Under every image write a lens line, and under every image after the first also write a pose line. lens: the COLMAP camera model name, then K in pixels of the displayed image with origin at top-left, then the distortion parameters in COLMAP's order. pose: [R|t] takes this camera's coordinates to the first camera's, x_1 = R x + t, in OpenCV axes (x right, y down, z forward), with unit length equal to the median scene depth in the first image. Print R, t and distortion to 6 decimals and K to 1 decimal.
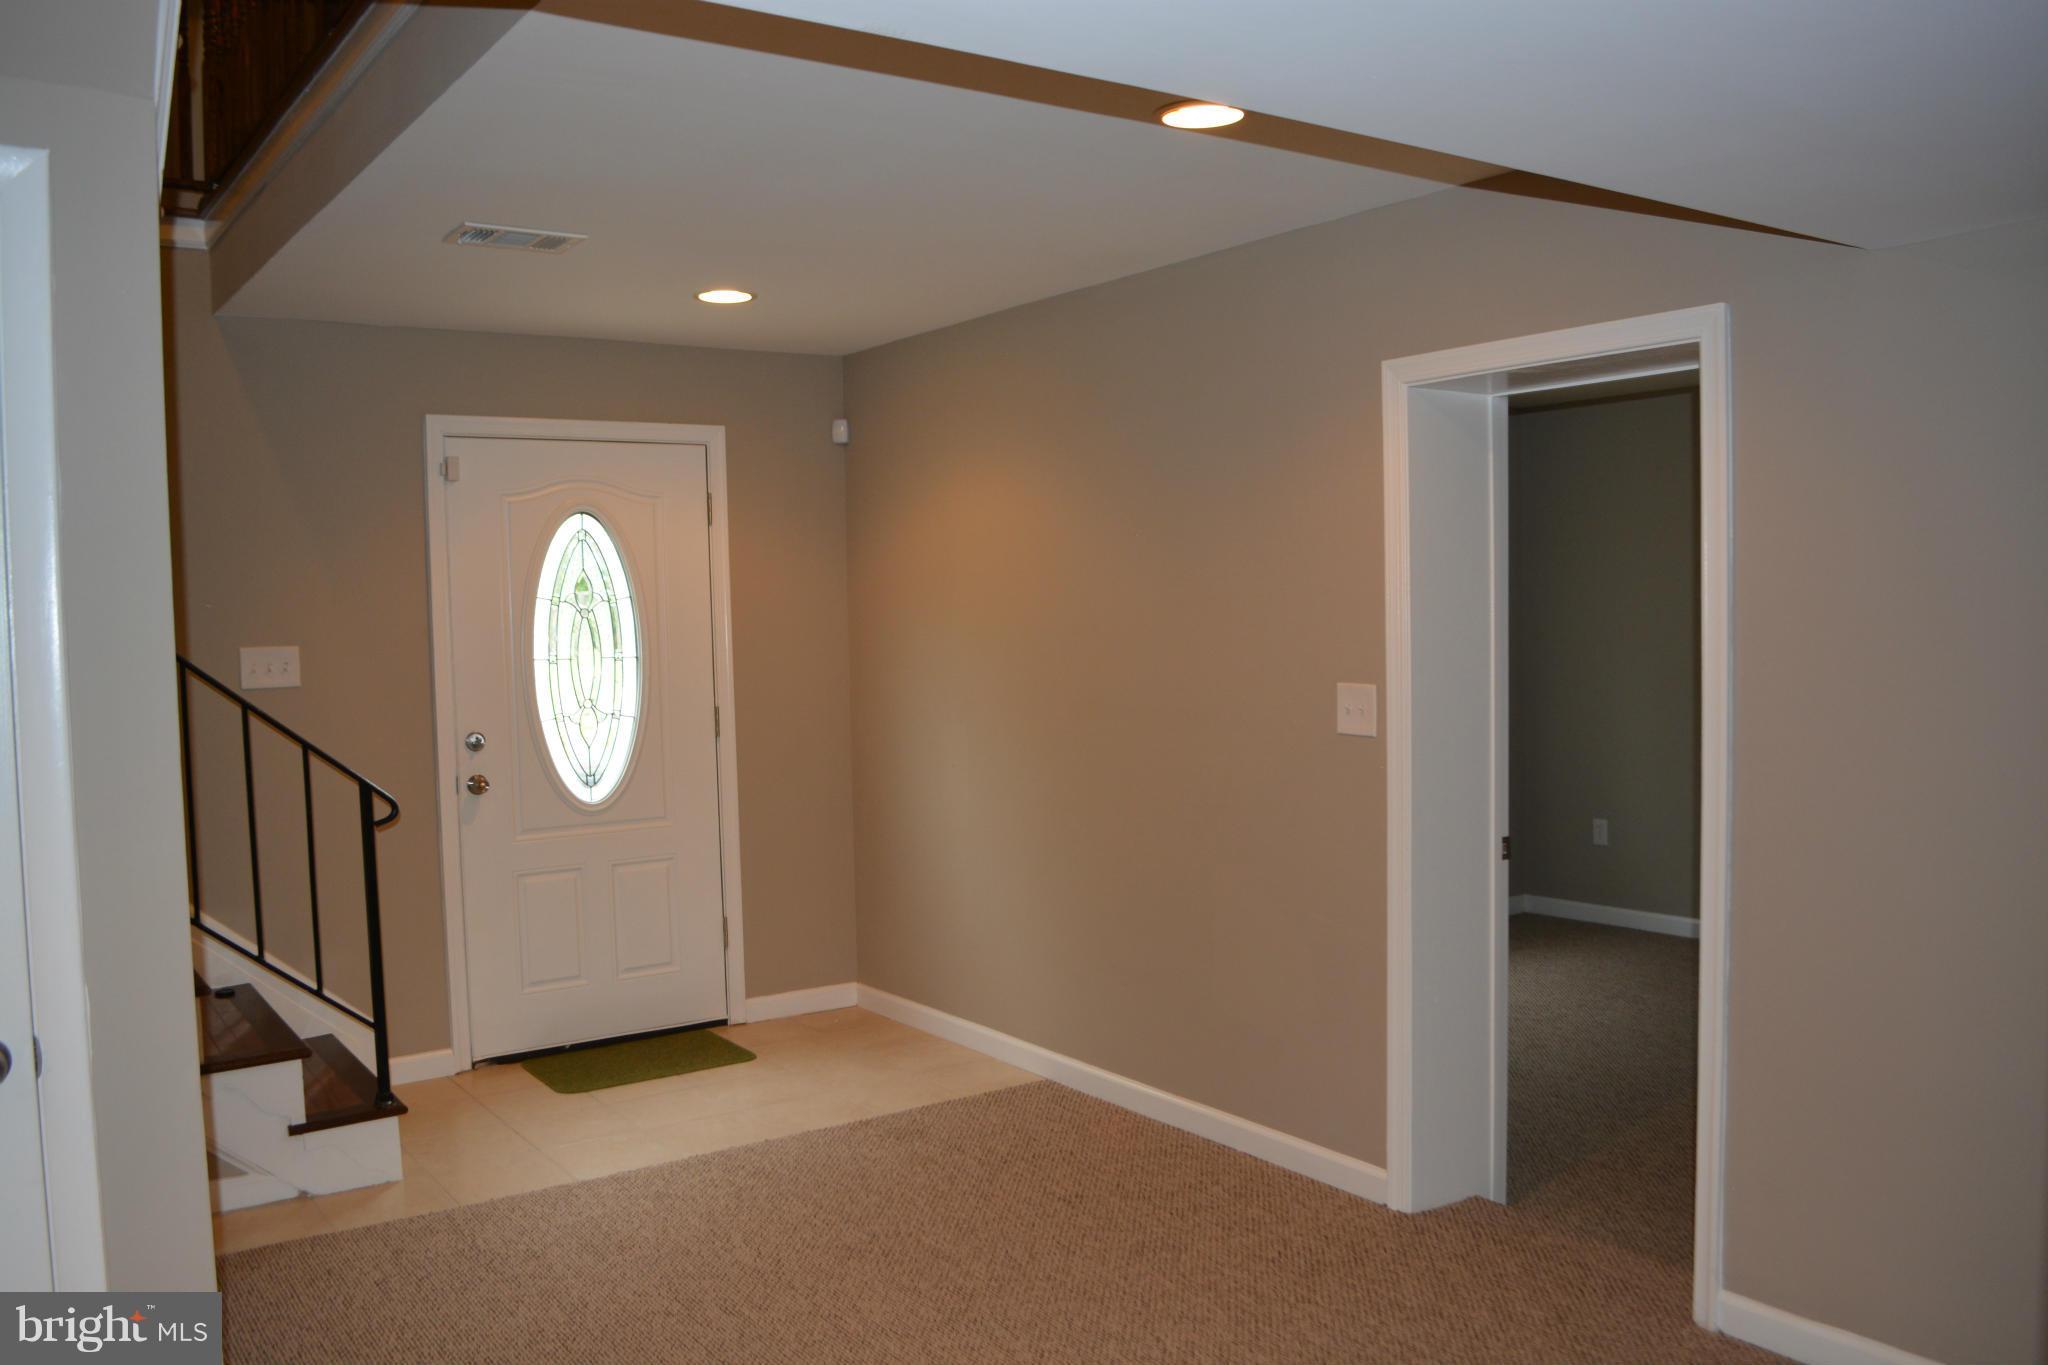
lens RADIAL K [[1644.0, 0, 1027.8], [0, 1644.0, 684.1], [0, 0, 1]] dist [-0.080089, 0.013664]
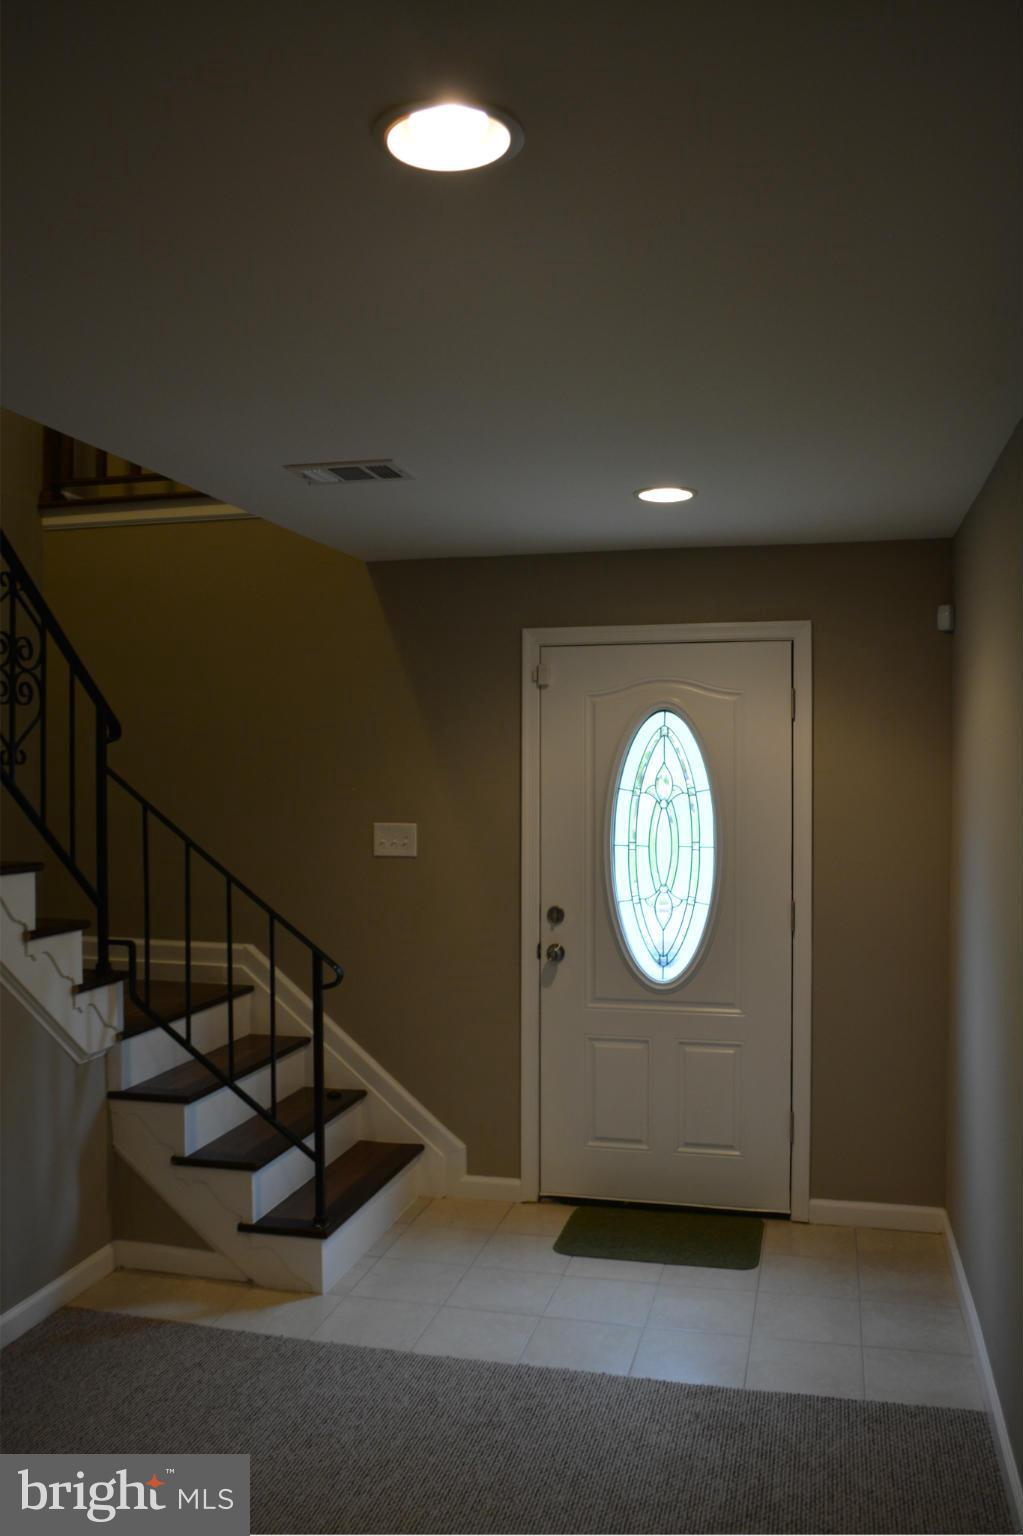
lens RADIAL K [[1233.0, 0, 513.3], [0, 1233.0, 769.5], [0, 0, 1]] dist [-0.080089, 0.013664]
pose [[0.660429, 0.021854, -0.750570, 0.271808], [-0.049792, 0.998651, -0.014735, -0.049675], [0.749236, 0.047104, 0.660626, 0.394834]]
